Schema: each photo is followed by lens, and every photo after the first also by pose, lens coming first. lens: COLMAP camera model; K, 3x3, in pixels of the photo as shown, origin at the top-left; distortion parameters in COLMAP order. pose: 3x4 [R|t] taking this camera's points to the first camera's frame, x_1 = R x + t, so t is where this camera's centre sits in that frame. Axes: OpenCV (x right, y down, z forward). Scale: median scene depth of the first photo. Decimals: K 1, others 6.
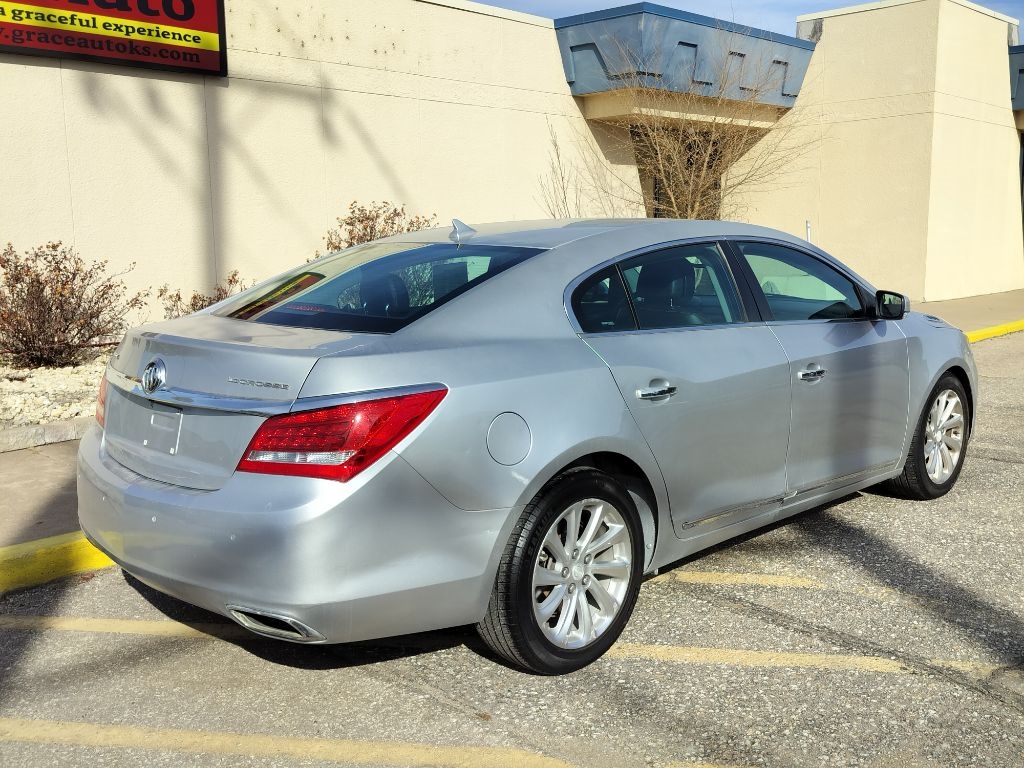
lens RADIAL K [[1013.9, 0, 507.1], [0, 1013.9, 383.4], [0, 0, 1]] dist [0.086208, -0.130950]
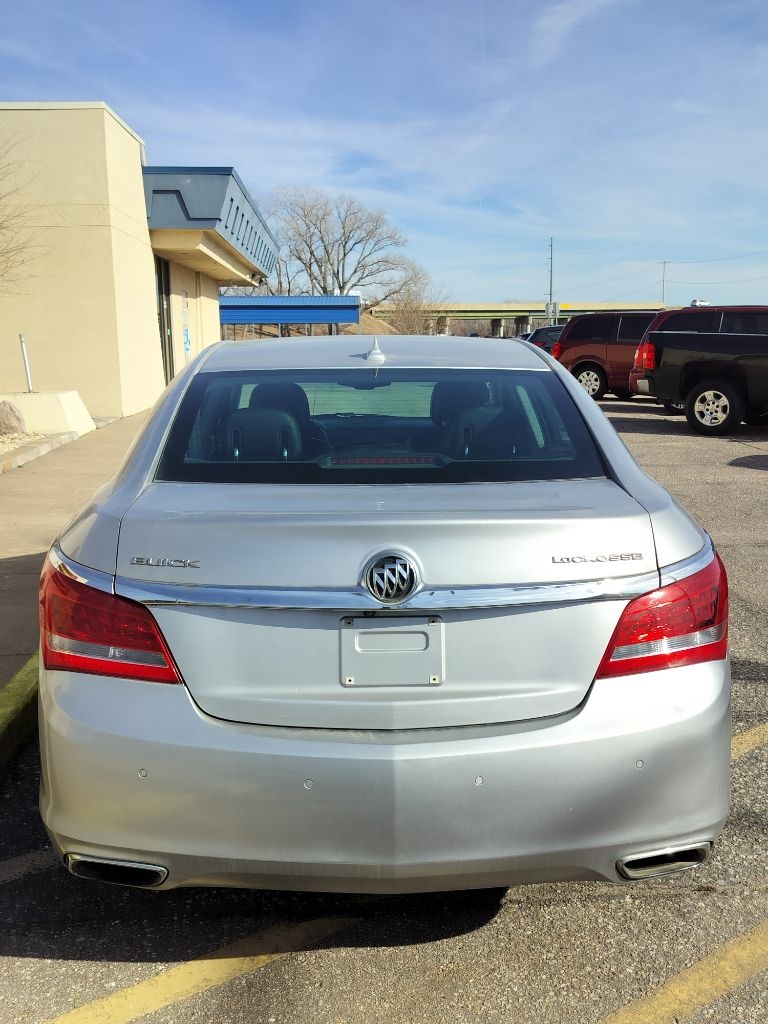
lens RADIAL K [[1052.3, 0, 388.5], [0, 1052.3, 507.1], [0, 0, 1]] dist [0.103569, -0.185647]
pose [[0.677584, -0.114602, 0.726461, -0.284048], [0.111083, 0.992400, 0.052946, -0.029806], [-0.727008, 0.044822, 0.685165, 0.179713]]
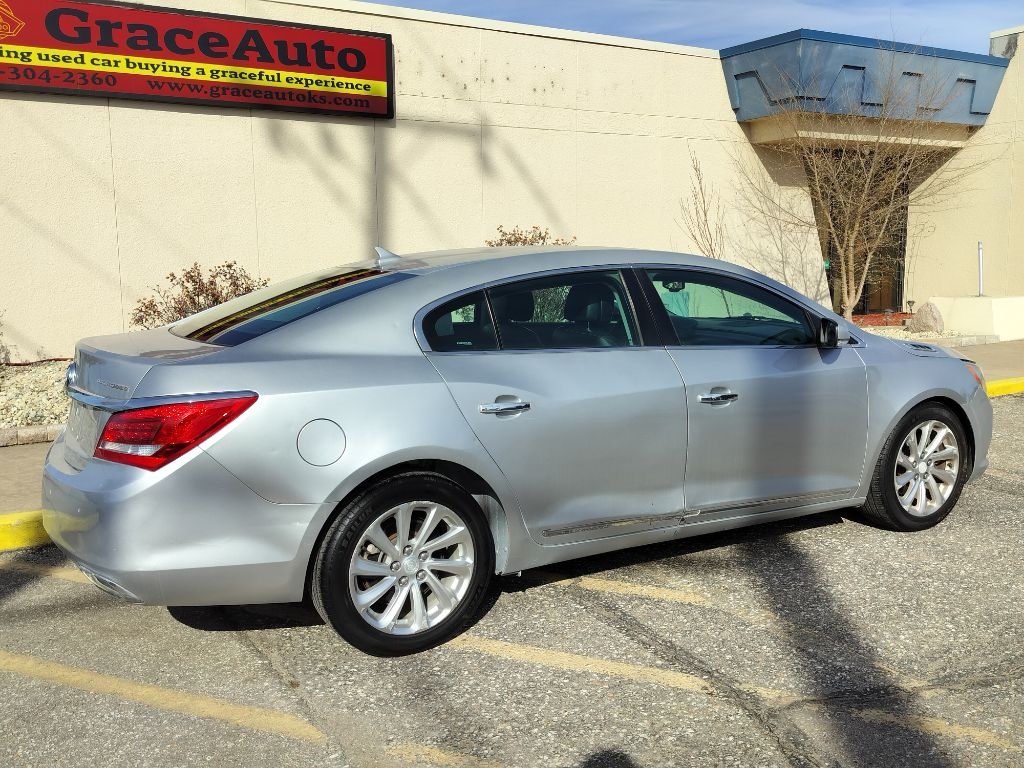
lens RADIAL K [[943.6, 0, 510.1], [0, 943.6, 386.5], [0, 0, 1]] dist [0.085175, -0.124061]
pose [[0.964861, 0.039296, -0.259806, 0.156798], [-0.040611, 0.999175, 0.000304, -0.005713], [0.259603, 0.010258, 0.965661, 0.009772]]
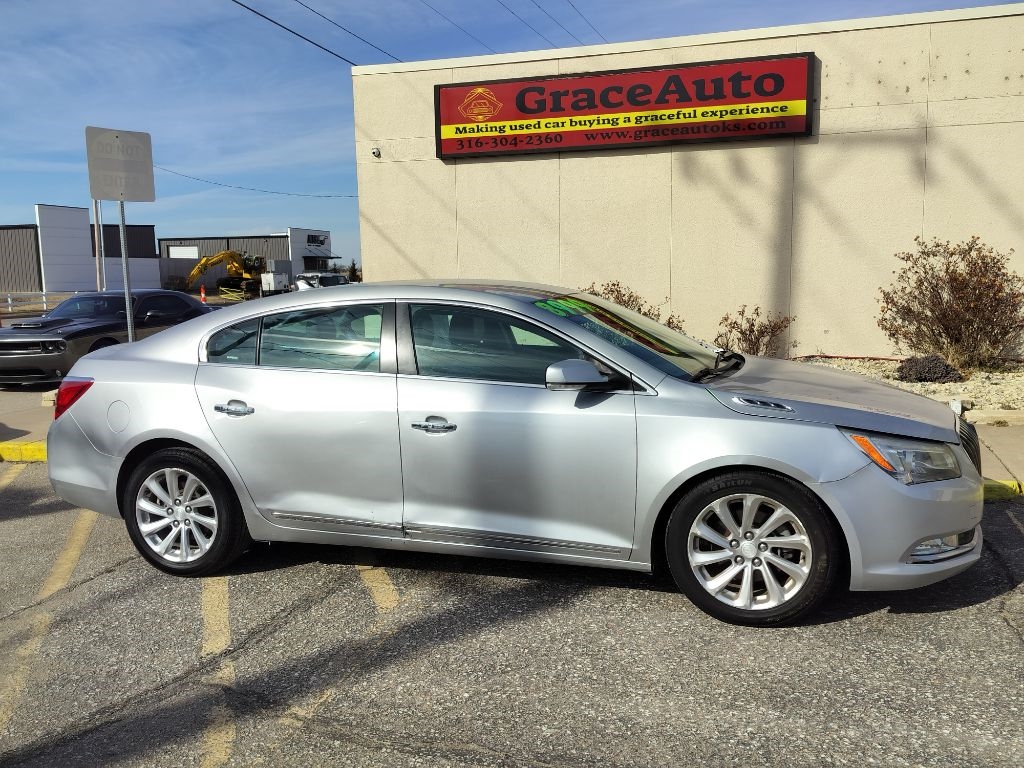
lens RADIAL K [[878.1, 0, 508.6], [0, 878.1, 383.2], [0, 0, 1]] dist [0.081338, -0.118924]
pose [[0.459450, 0.113220, -0.880958, 0.527228], [-0.116567, 0.990950, 0.066563, -0.057449], [0.880521, 0.072108, 0.468490, 0.285882]]
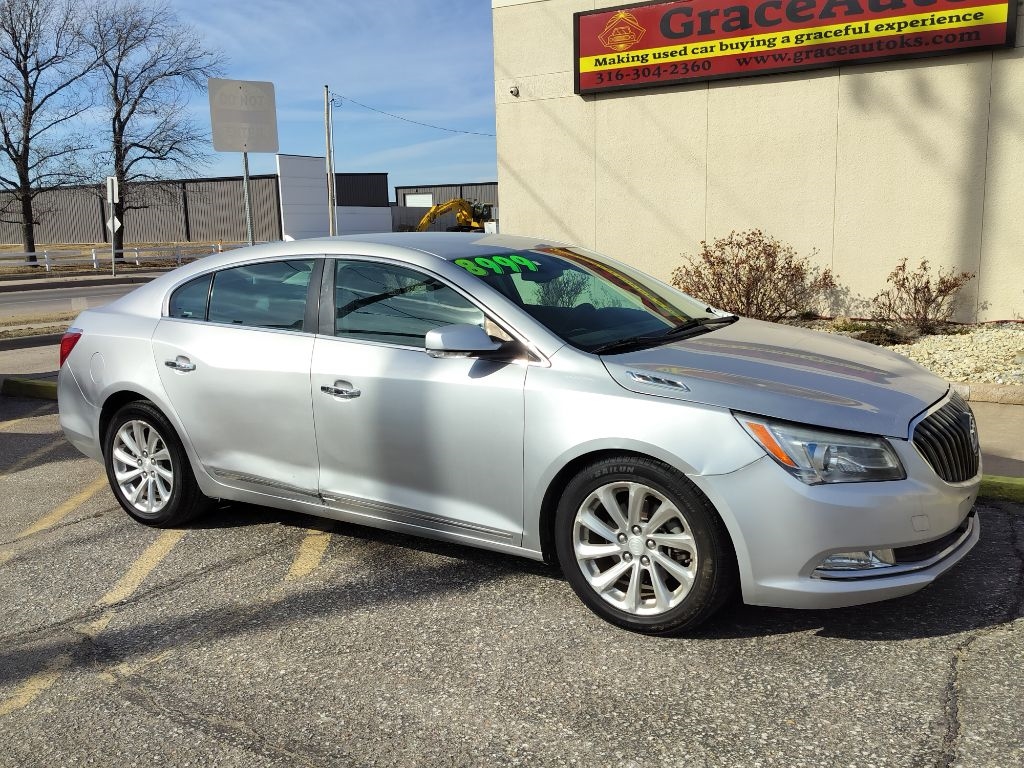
lens RADIAL K [[943.6, 0, 510.1], [0, 943.6, 386.5], [0, 0, 1]] dist [0.085175, -0.124061]
pose [[0.209483, 0.170949, -0.962753, 0.571528], [-0.121405, 0.981528, 0.147867, -0.079643], [0.970246, 0.085907, 0.226368, 0.432344]]
